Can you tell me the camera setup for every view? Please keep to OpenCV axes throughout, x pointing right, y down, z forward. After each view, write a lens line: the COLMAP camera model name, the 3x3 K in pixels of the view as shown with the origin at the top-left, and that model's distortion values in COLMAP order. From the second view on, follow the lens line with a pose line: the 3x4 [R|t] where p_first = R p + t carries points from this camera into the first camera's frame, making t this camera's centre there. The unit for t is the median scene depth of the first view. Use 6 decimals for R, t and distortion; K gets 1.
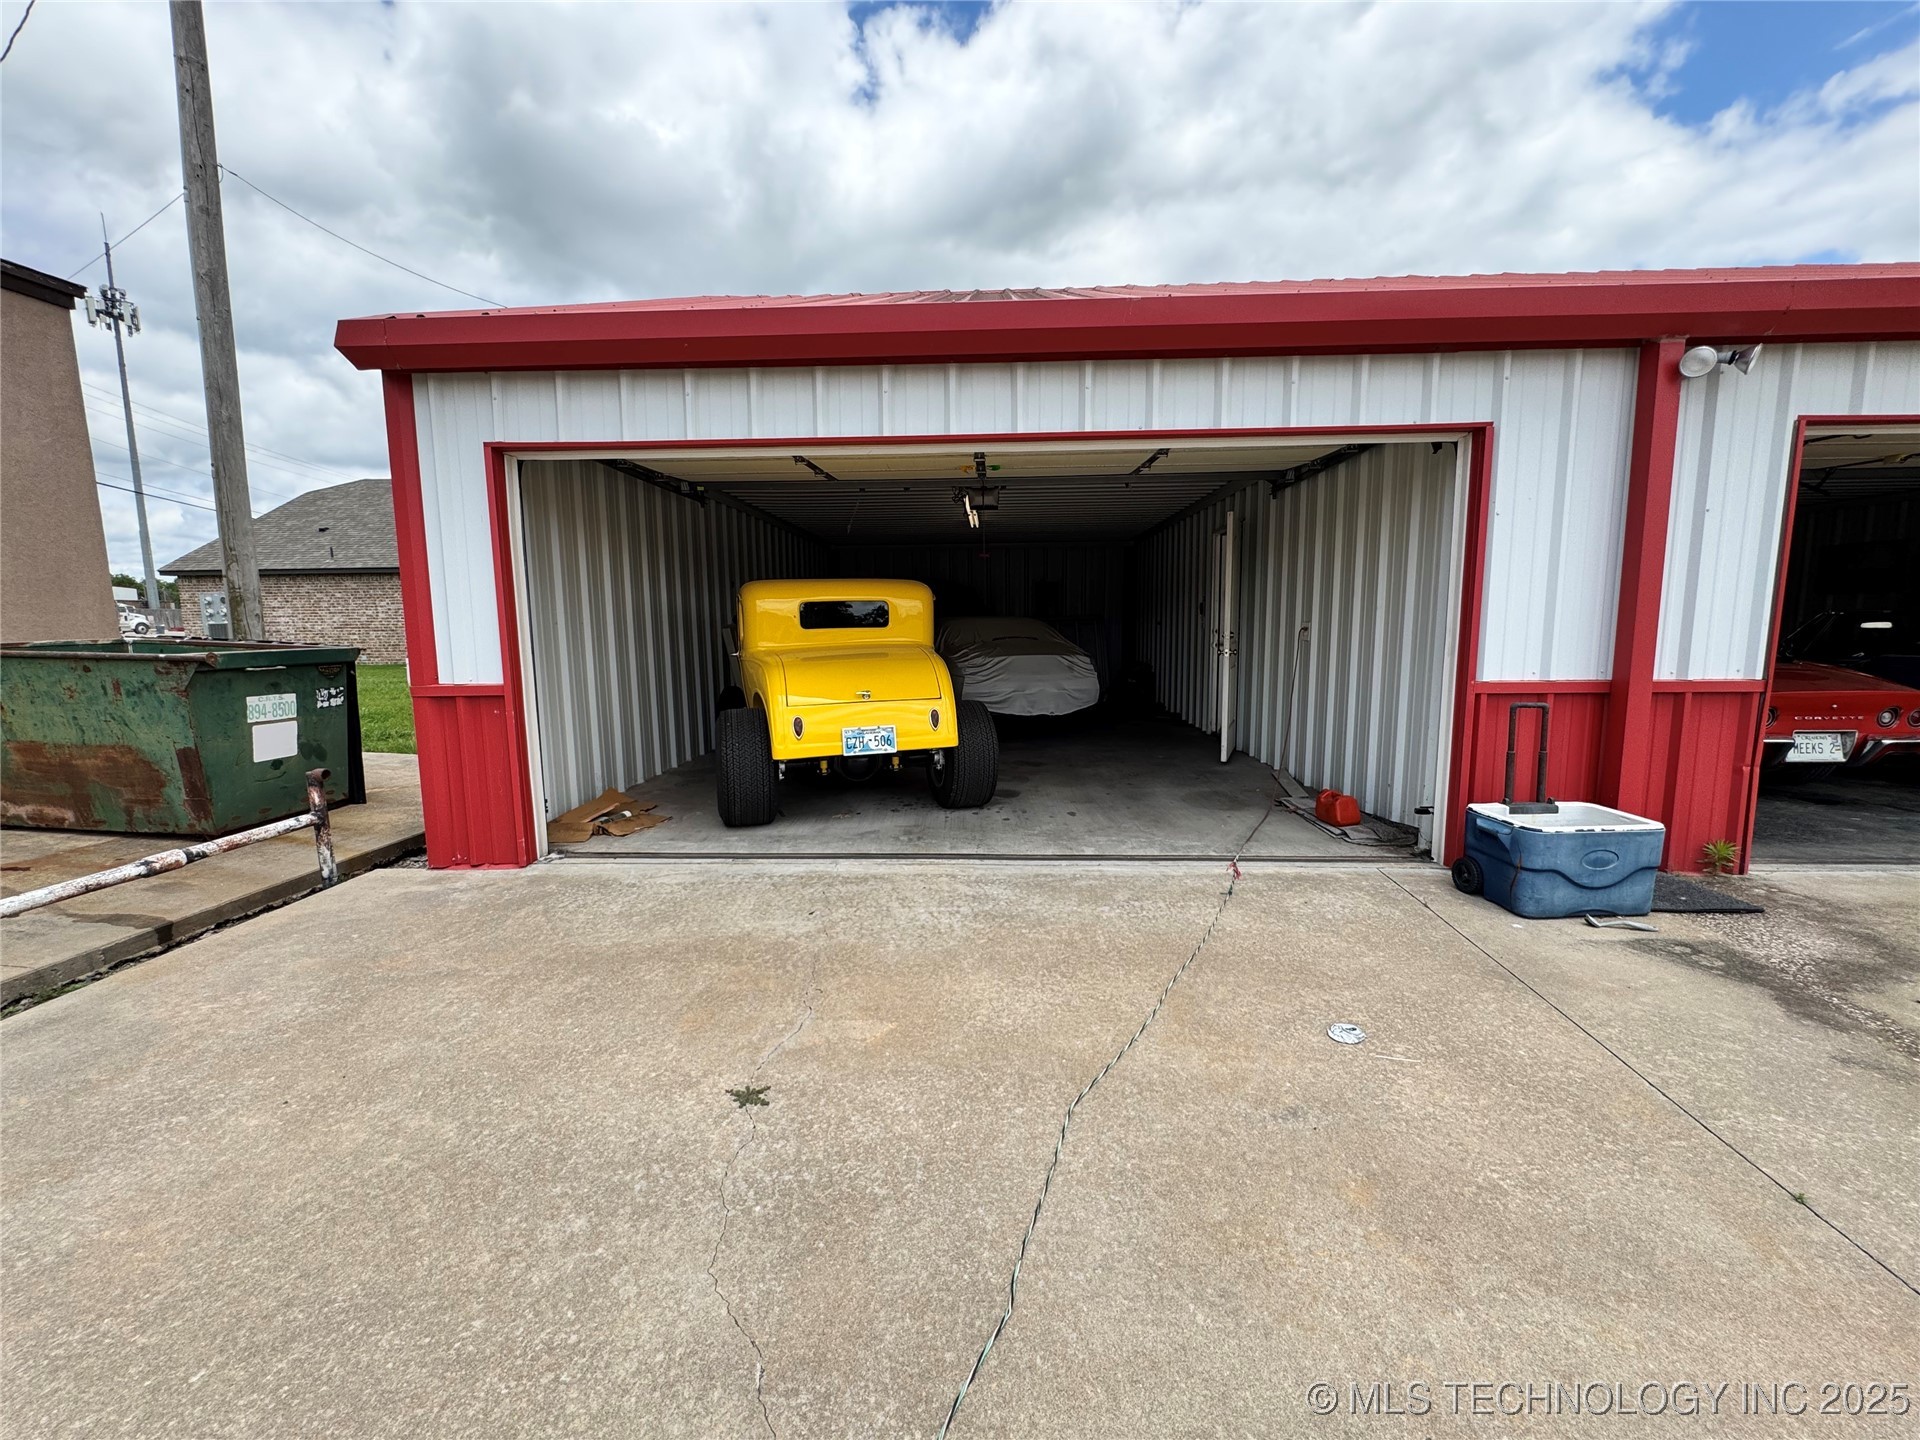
lens RADIAL K [[758.1, 0, 960.0], [0, 758.1, 720.0], [0, 0, 1]] dist [0.001155, 0.000212]
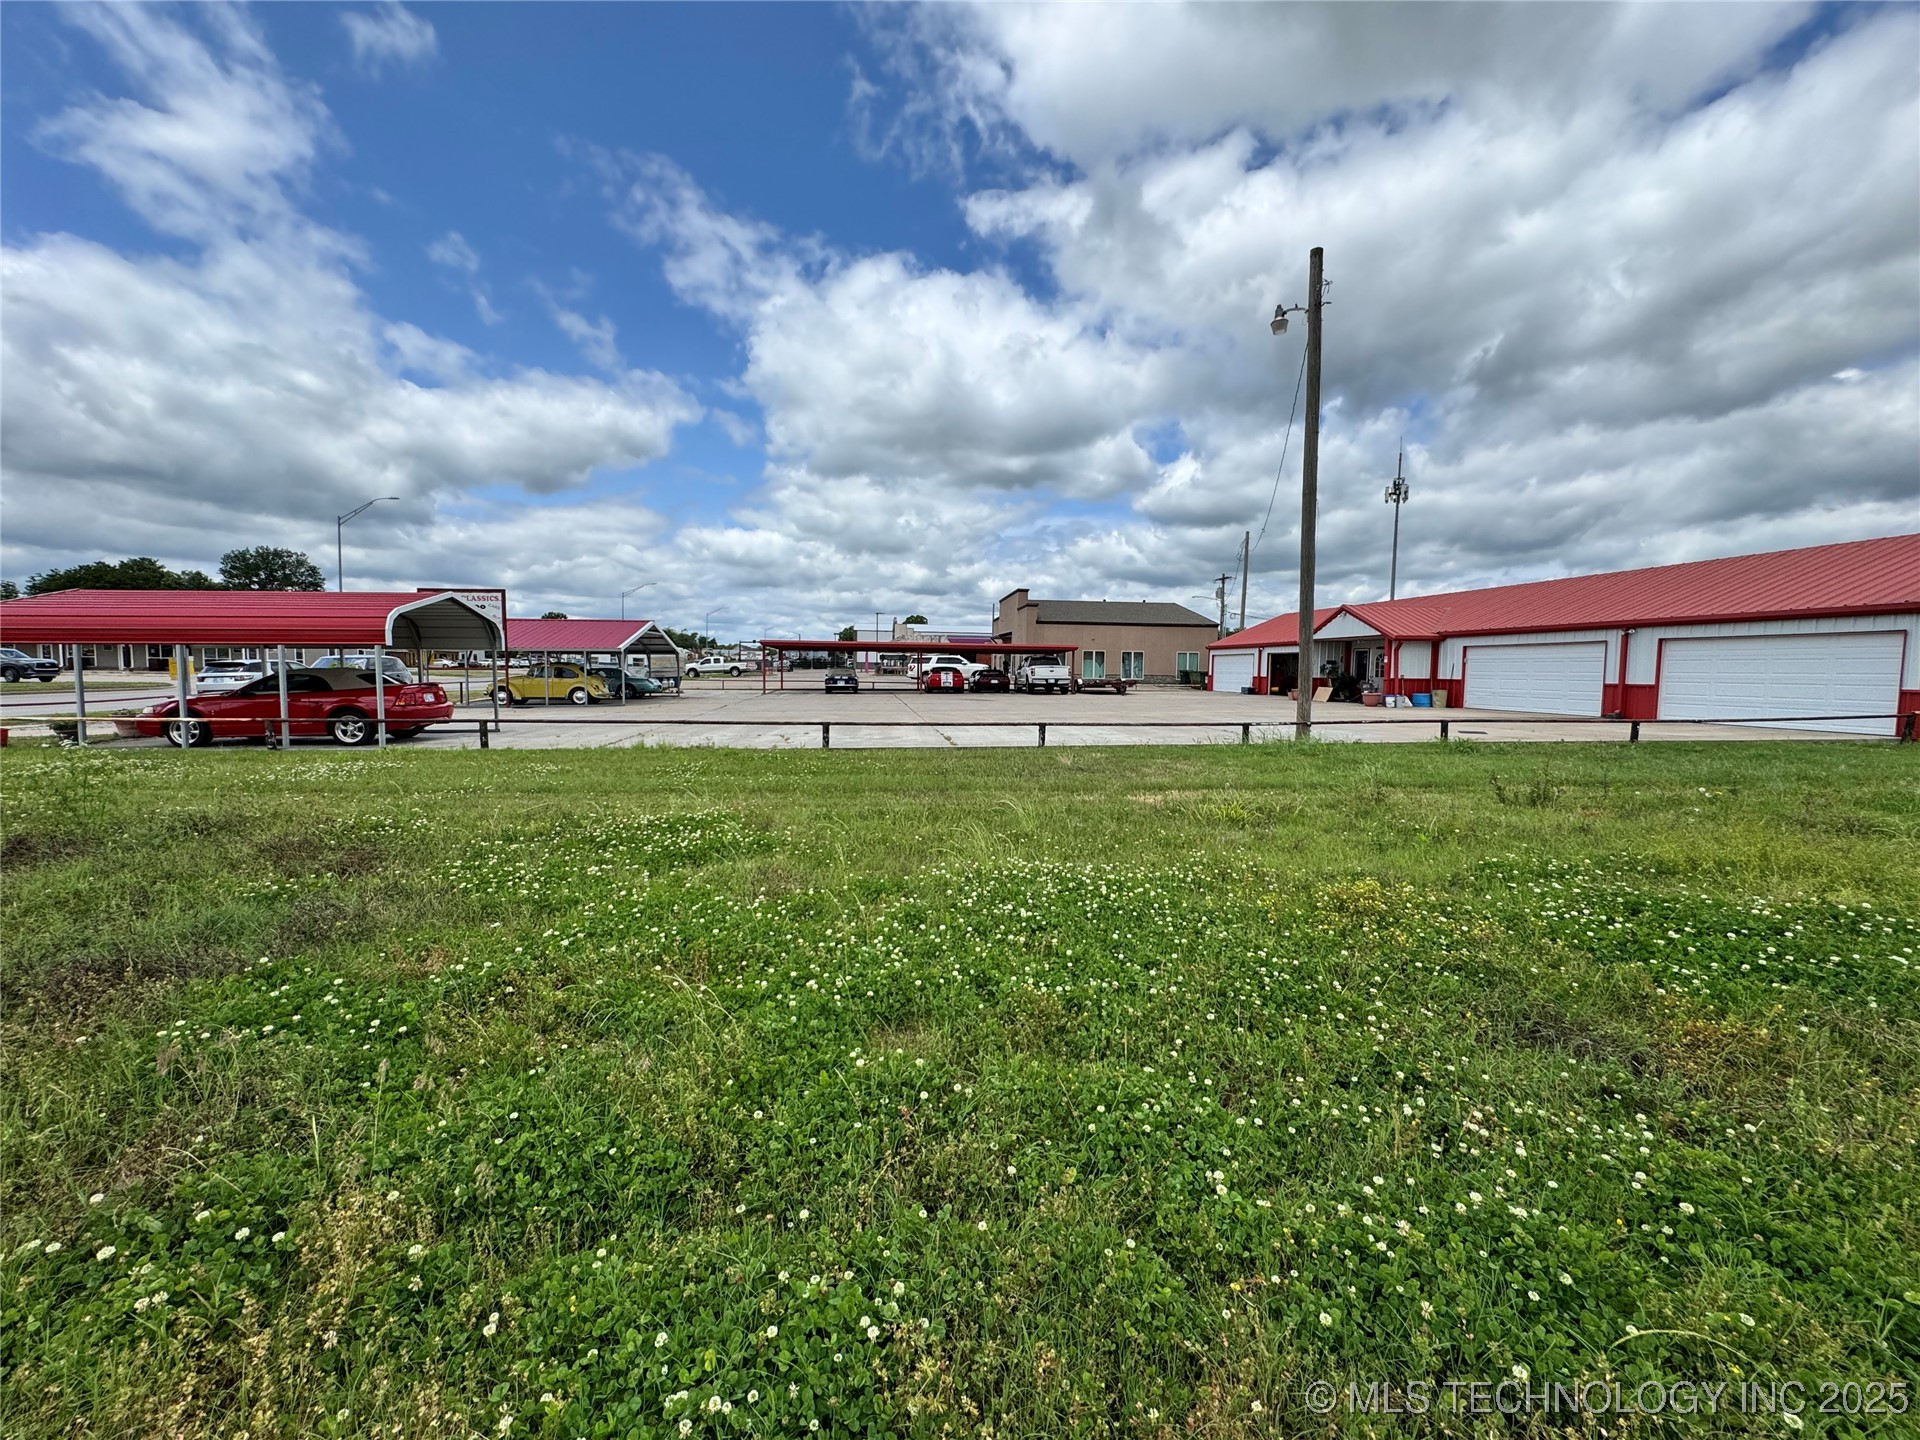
lens RADIAL K [[769.3, 0, 960.0], [0, 769.3, 720.0], [0, 0, 1]] dist [-0.004223, 0.000769]
pose [[0.169960, 0.075401, -0.982562, 0.482553], [-0.139045, 0.988928, 0.051839, 0.026125], [0.975592, 0.127809, 0.178563, -0.222612]]
